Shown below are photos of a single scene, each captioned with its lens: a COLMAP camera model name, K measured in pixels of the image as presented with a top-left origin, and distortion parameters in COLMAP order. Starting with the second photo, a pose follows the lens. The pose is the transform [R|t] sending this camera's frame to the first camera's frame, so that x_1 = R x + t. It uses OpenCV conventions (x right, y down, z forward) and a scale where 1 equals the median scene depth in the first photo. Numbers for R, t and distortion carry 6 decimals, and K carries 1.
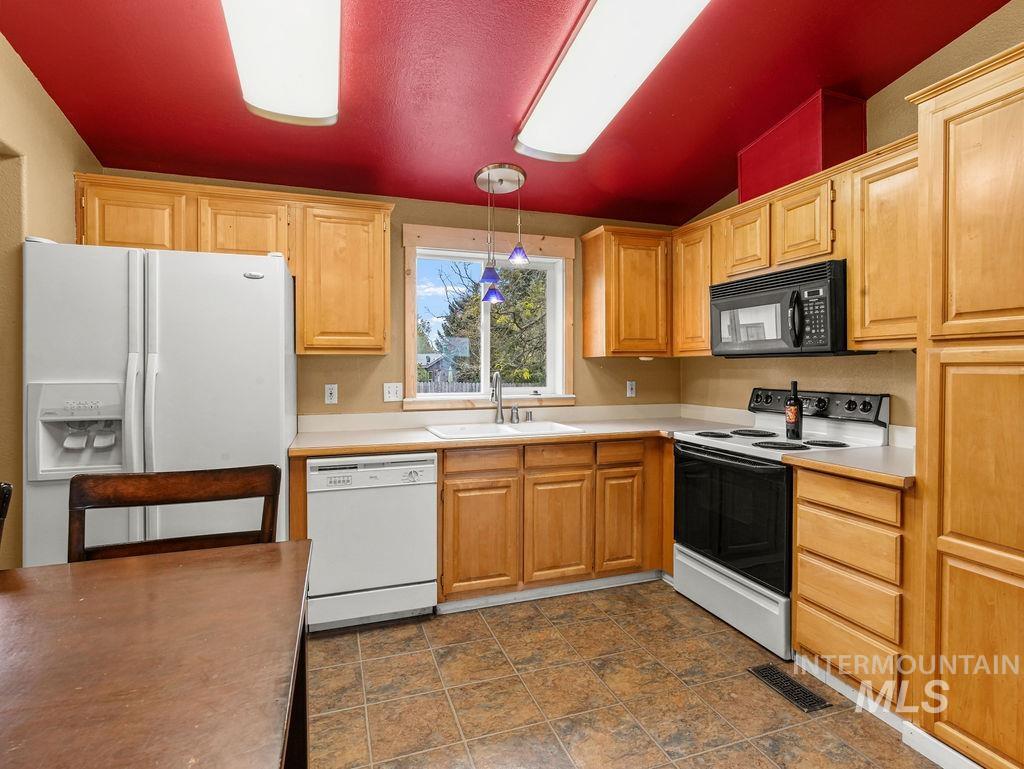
lens RADIAL K [[512.0, 0, 509.7], [0, 512.0, 369.6], [0, 0, 1]] dist [-0.002891, 0.000288]
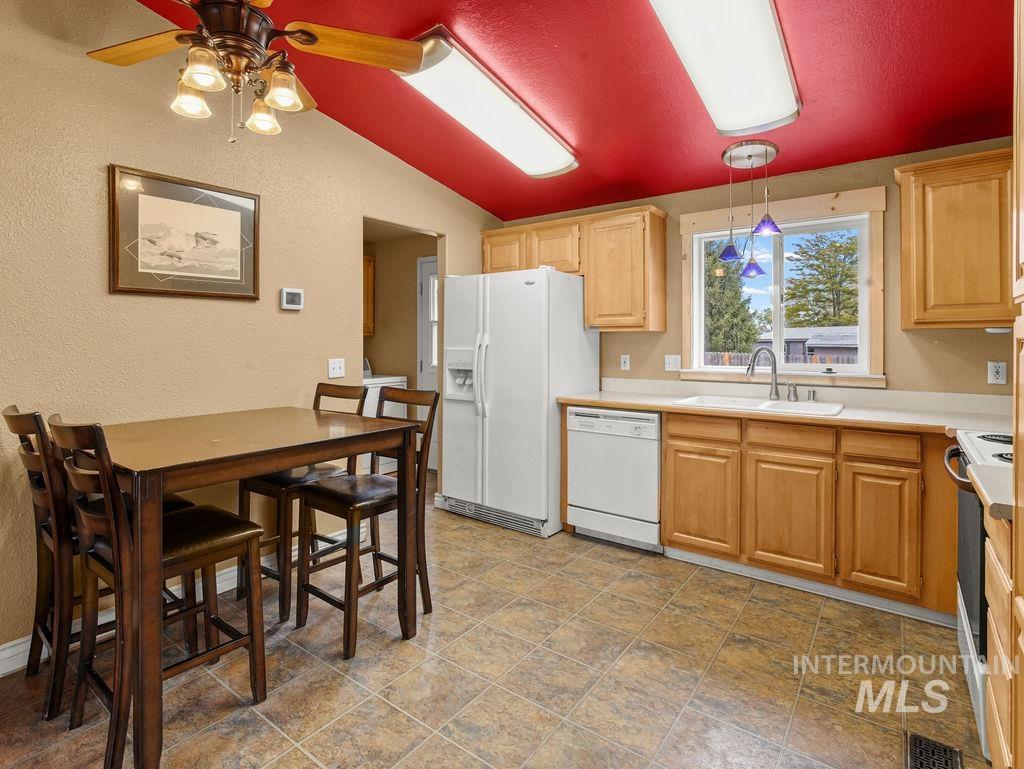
lens RADIAL K [[528.1, 0, 510.8], [0, 528.1, 338.9], [0, 0, 1]] dist [0.003285, 0.001628]
pose [[0.570504, -0.001981, -0.821292, 0.625529], [-0.005853, 0.999962, -0.006479, -0.000583], [0.821274, 0.008503, 0.570471, 0.030510]]
